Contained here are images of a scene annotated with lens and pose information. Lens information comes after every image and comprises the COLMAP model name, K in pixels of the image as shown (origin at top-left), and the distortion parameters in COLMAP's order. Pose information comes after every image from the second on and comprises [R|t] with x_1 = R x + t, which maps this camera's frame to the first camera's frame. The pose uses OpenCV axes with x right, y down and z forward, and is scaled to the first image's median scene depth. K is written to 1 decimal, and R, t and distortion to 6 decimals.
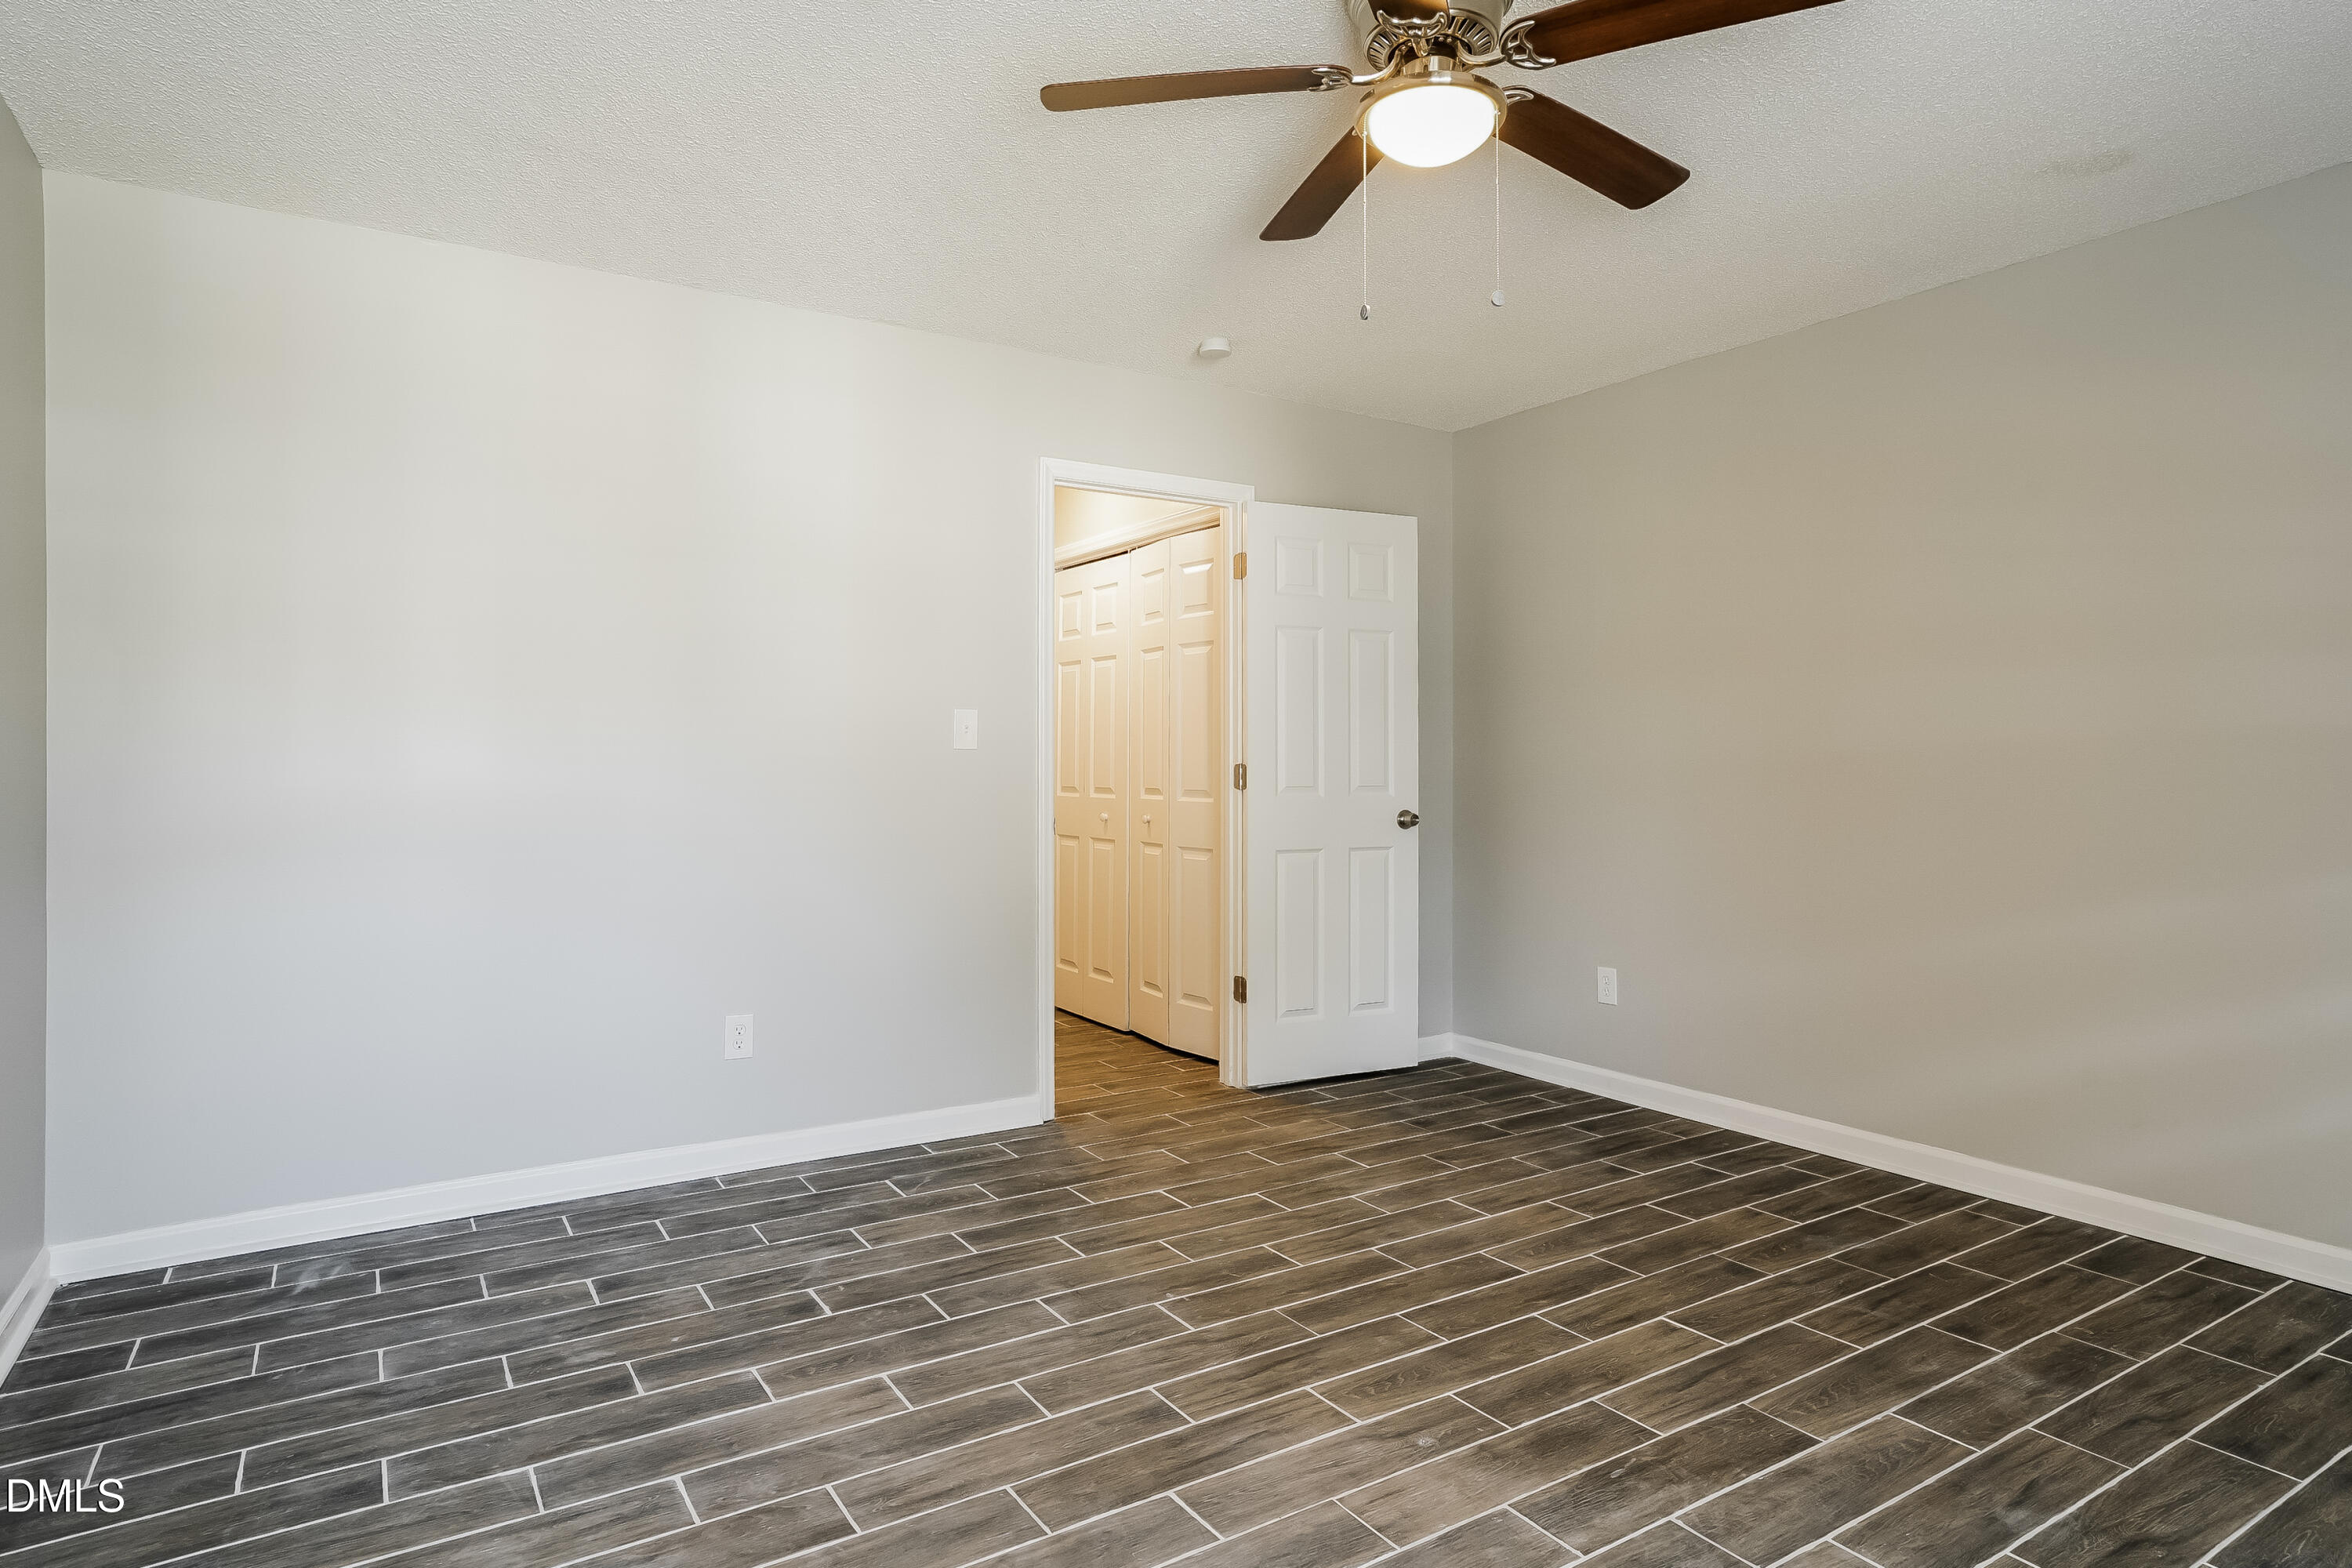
lens RADIAL K [[1290.9, 0, 1178.0], [0, 1290.9, 781.3], [0, 0, 1]] dist [-0.017988, 0.016259]
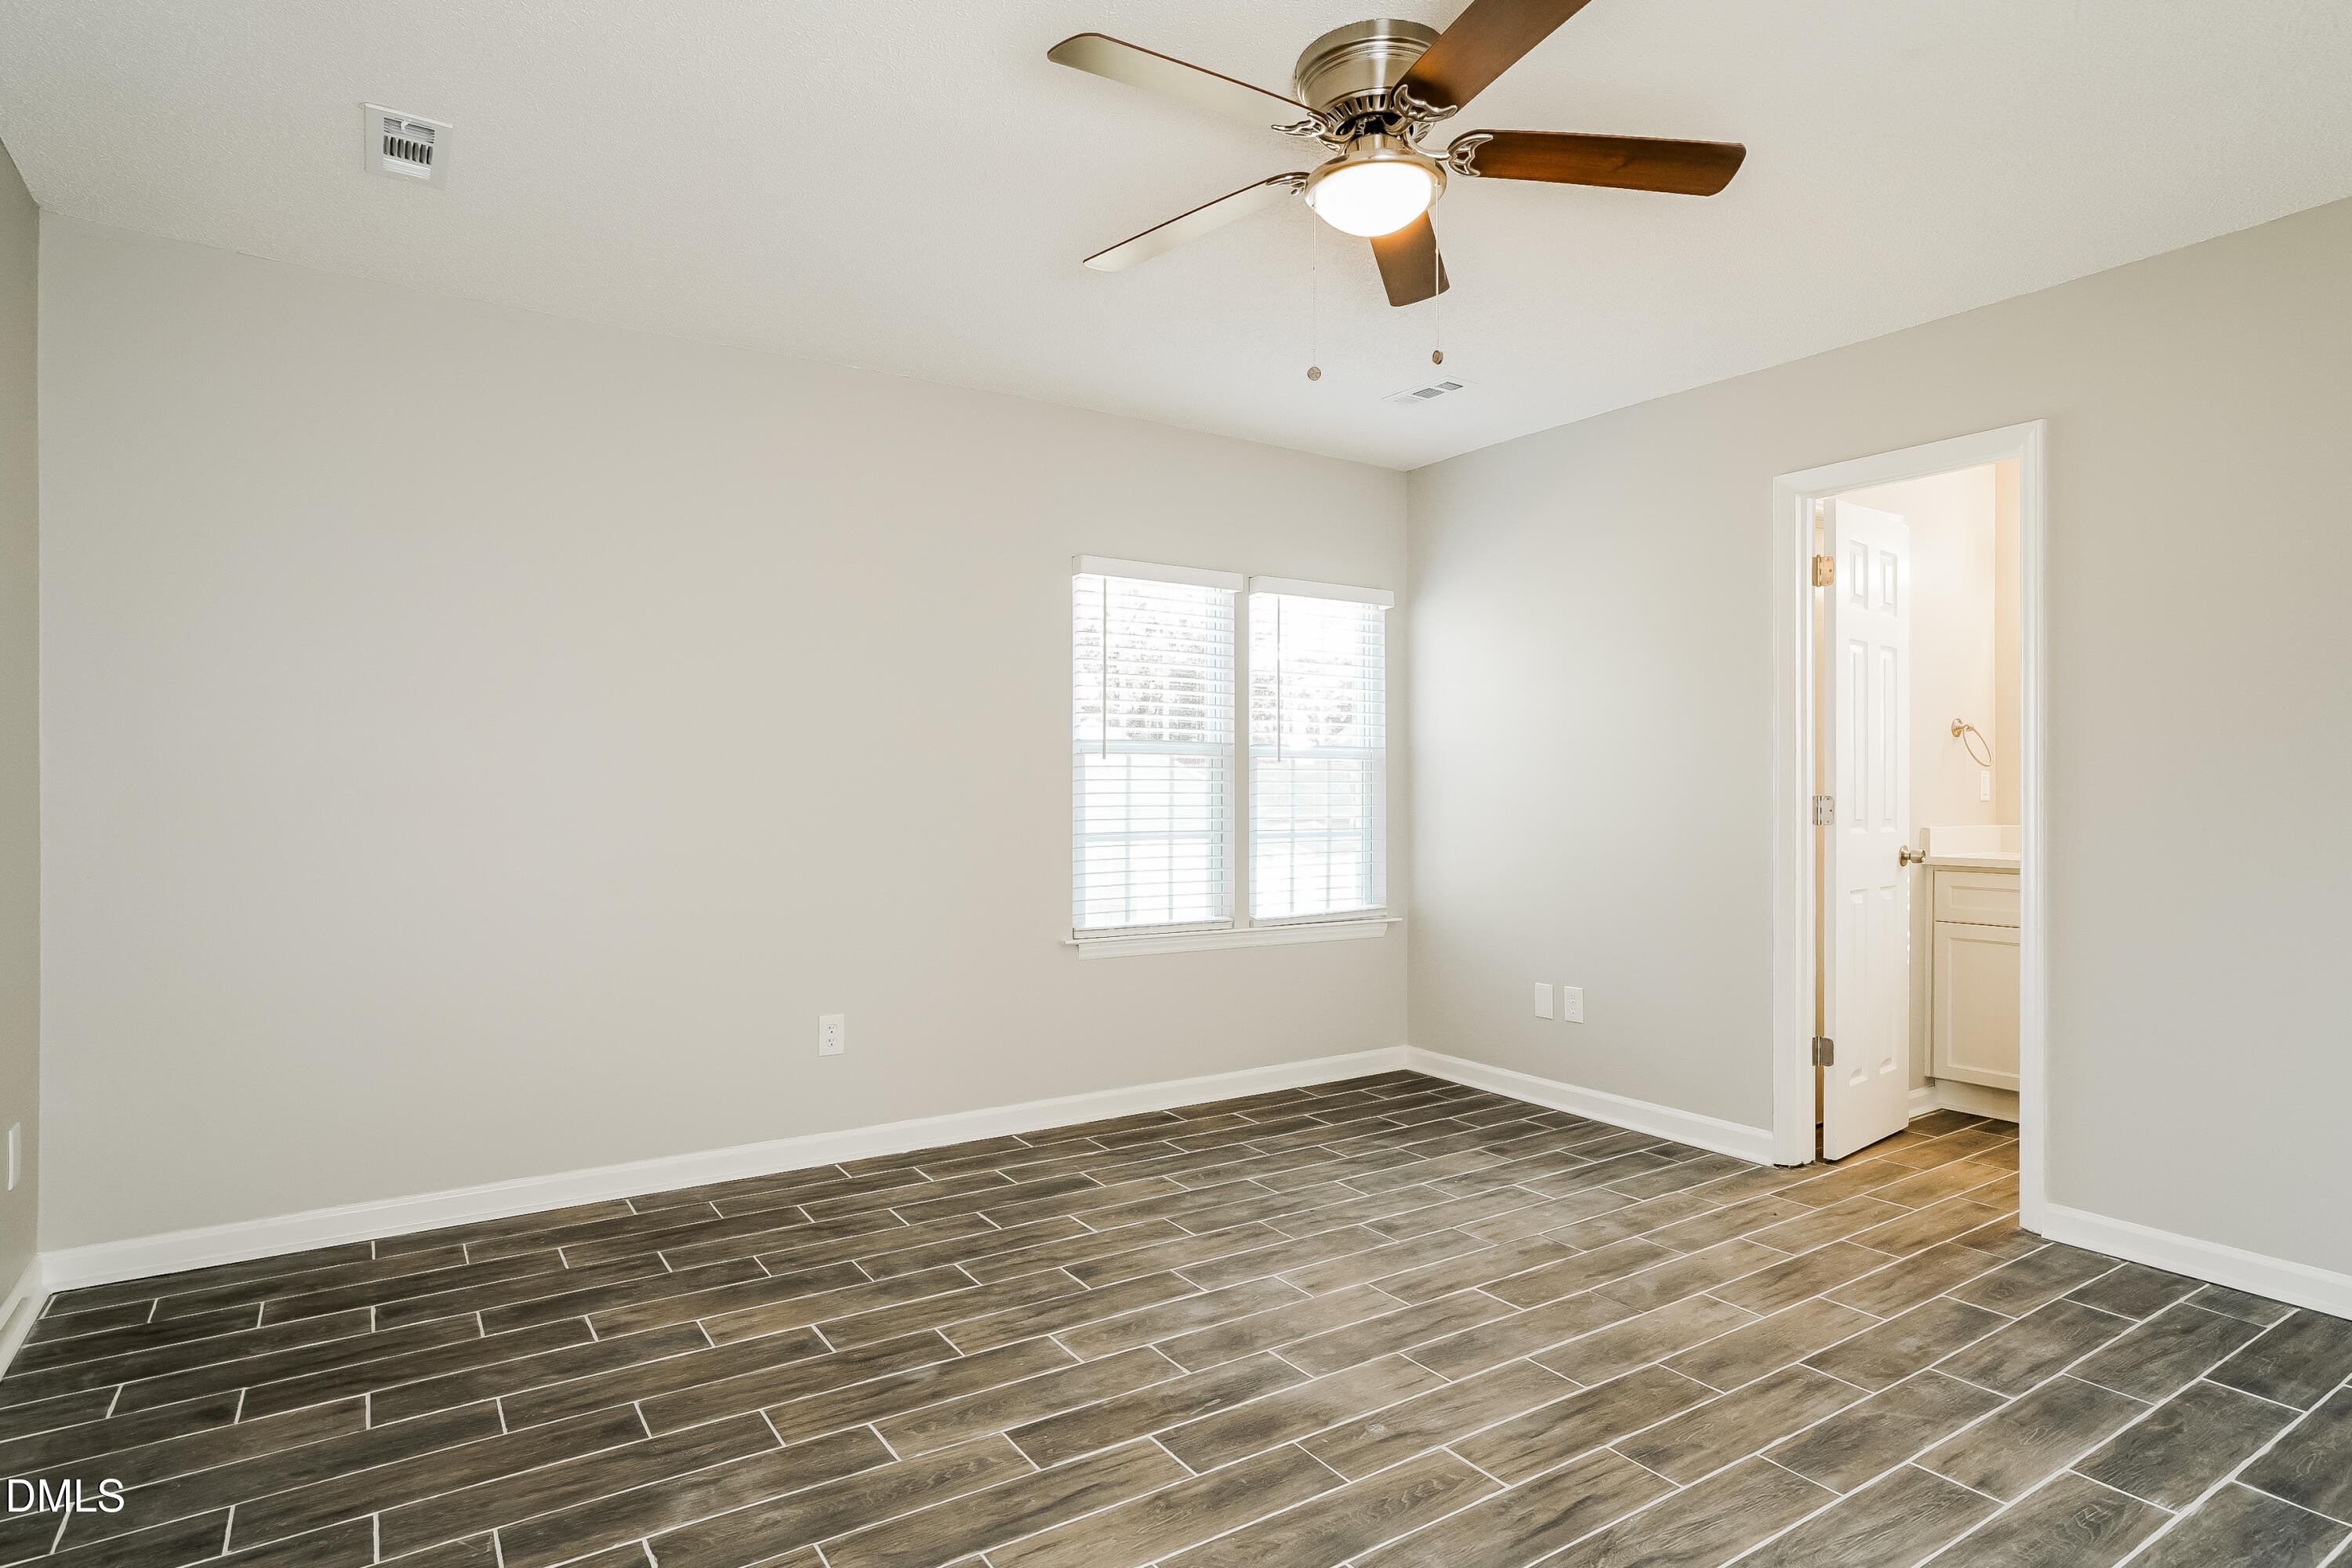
lens RADIAL K [[1232.3, 0, 1171.1], [0, 1232.3, 788.0], [0, 0, 1]] dist [-0.000735, 0.000373]
pose [[-0.999836, 0.000978, -0.018111, 0.384572], [0.000809, 0.999956, 0.009301, -0.025955], [0.018119, 0.009284, -0.999793, 2.027673]]
